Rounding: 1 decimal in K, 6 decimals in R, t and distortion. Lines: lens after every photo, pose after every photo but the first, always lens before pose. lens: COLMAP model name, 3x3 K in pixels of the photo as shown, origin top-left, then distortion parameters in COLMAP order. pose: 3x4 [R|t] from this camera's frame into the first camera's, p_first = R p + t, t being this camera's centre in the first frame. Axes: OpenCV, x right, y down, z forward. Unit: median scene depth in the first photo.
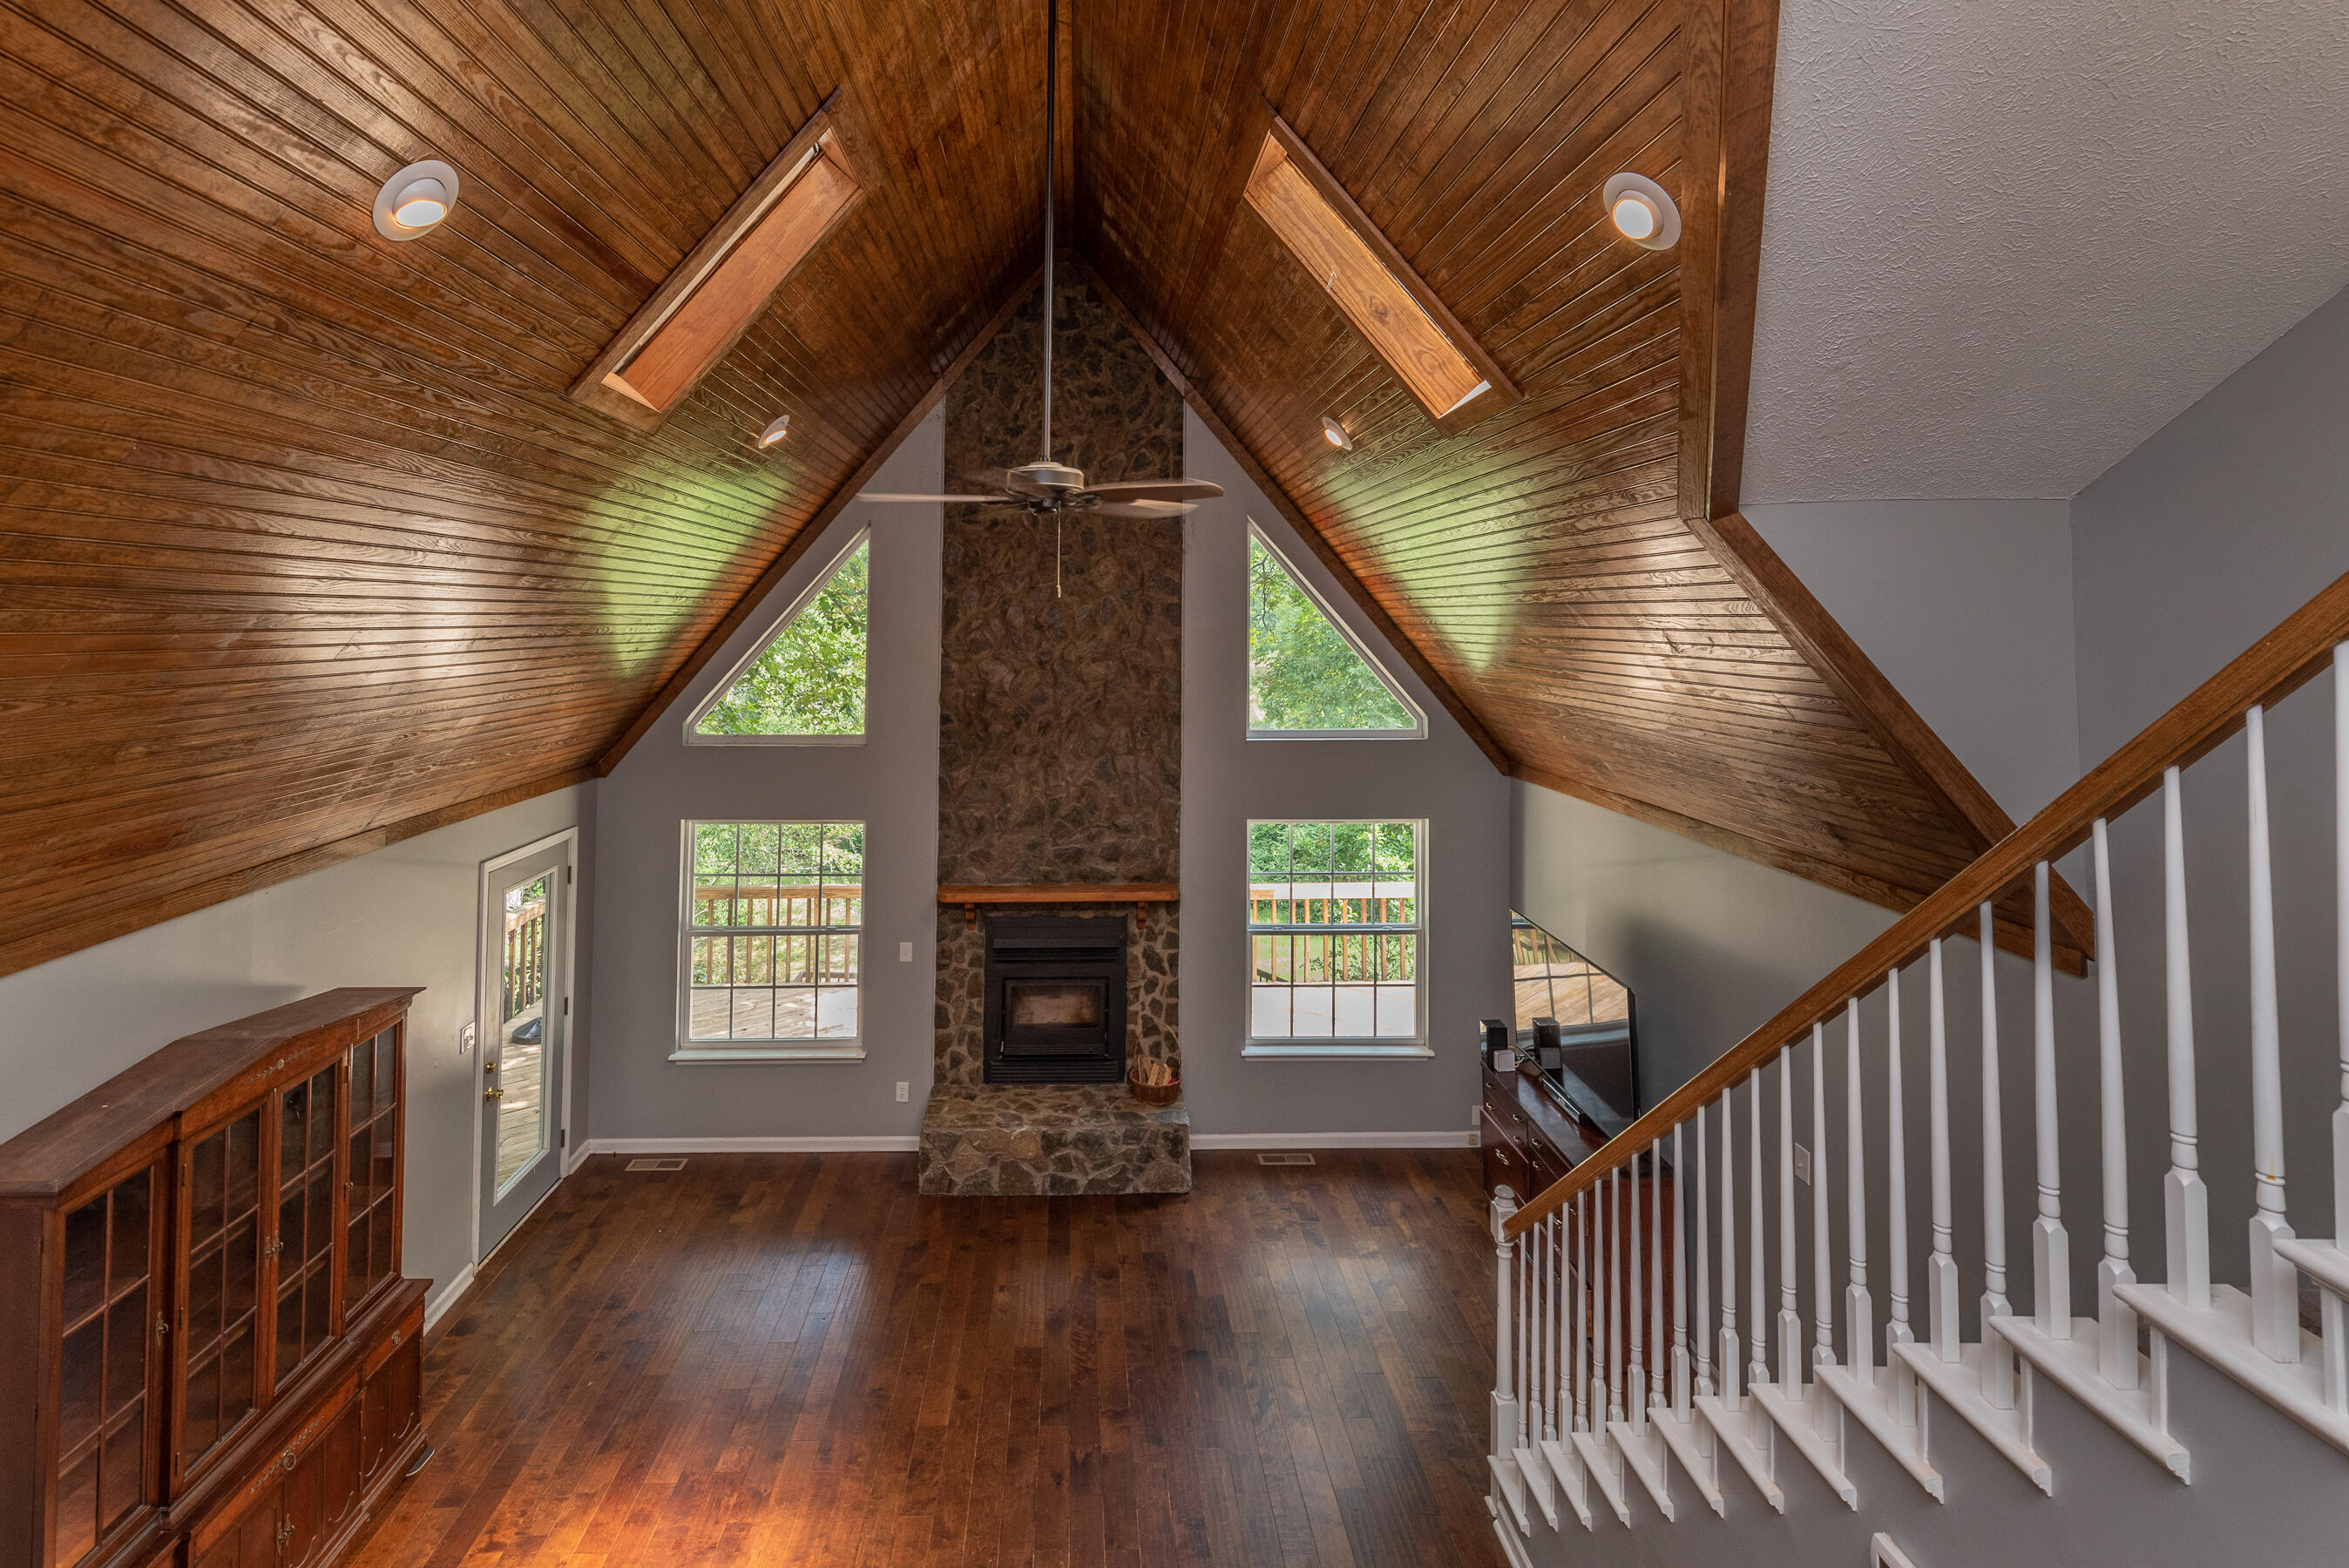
lens RADIAL K [[1023.7, 0, 1144.4], [0, 1023.7, 731.8], [0, 0, 1]] dist [0.001543, -0.000340]
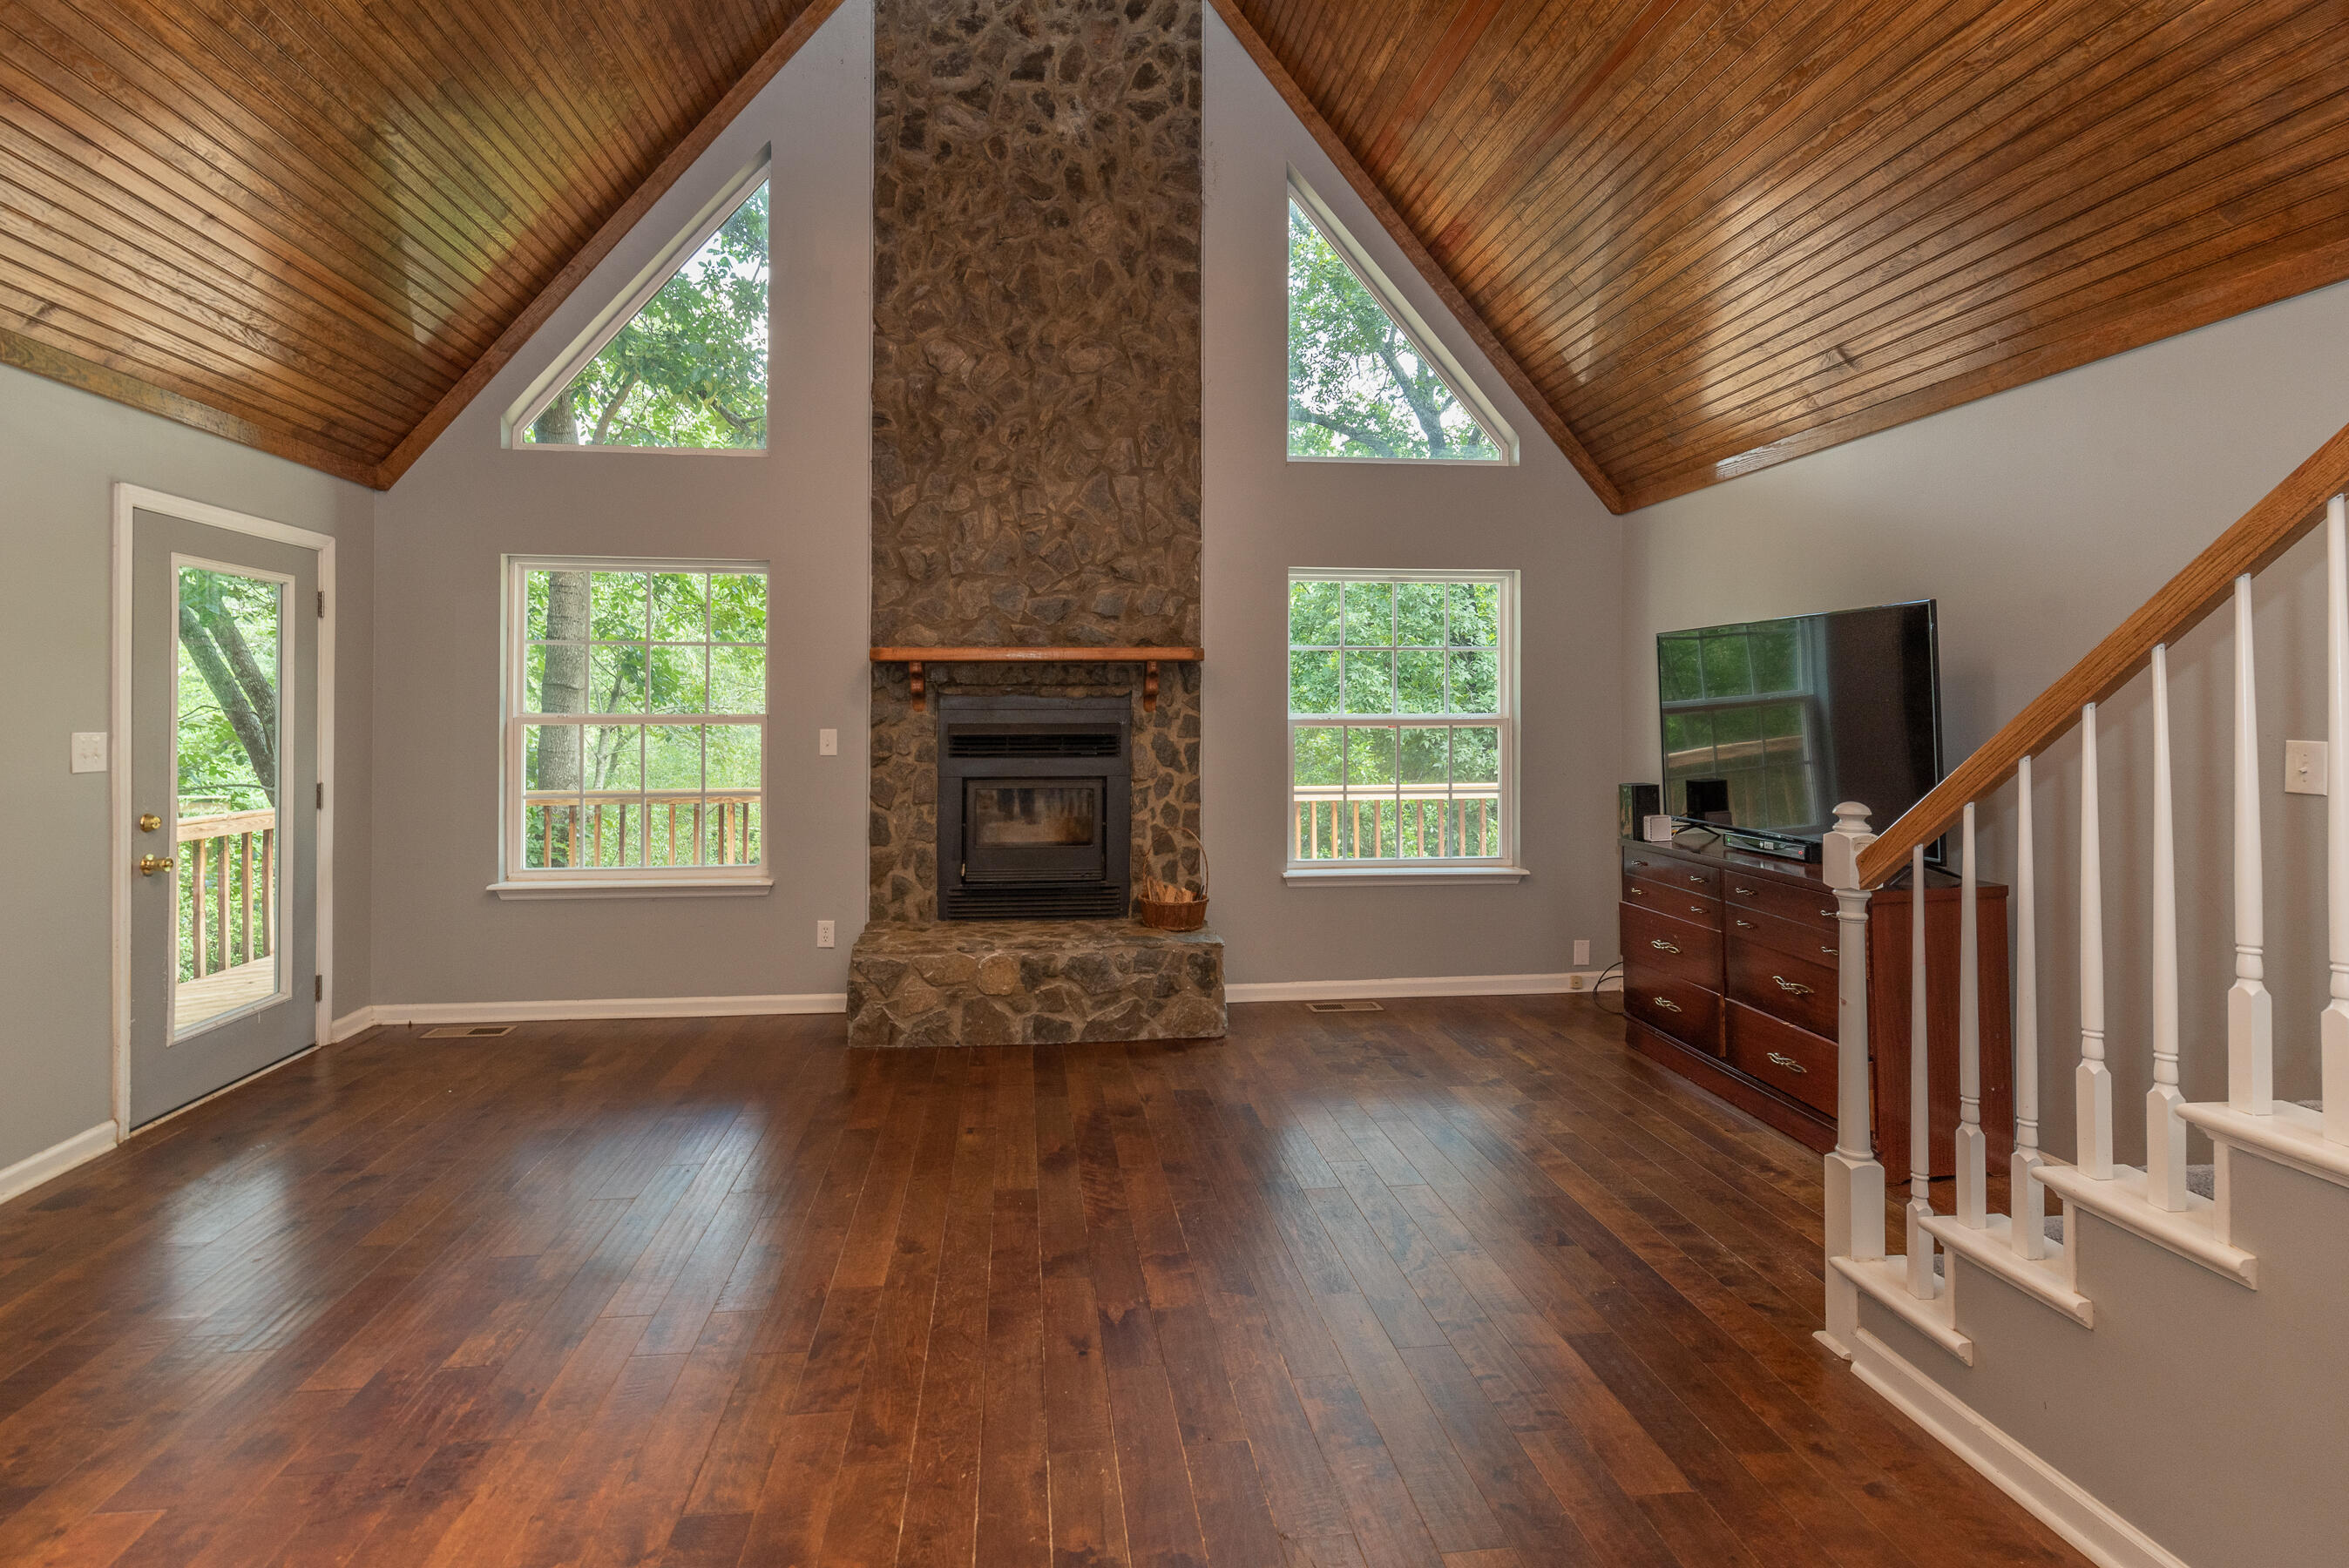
lens RADIAL K [[1023.7, 0, 1176.4], [0, 1023.7, 784.4], [0, 0, 1]] dist [0.001543, -0.000340]
pose [[0.996945, -0.007895, 0.077702, -0.042647], [0.007035, 0.999911, 0.011334, 0.240674], [-0.077785, -0.010752, 0.996912, 0.254262]]
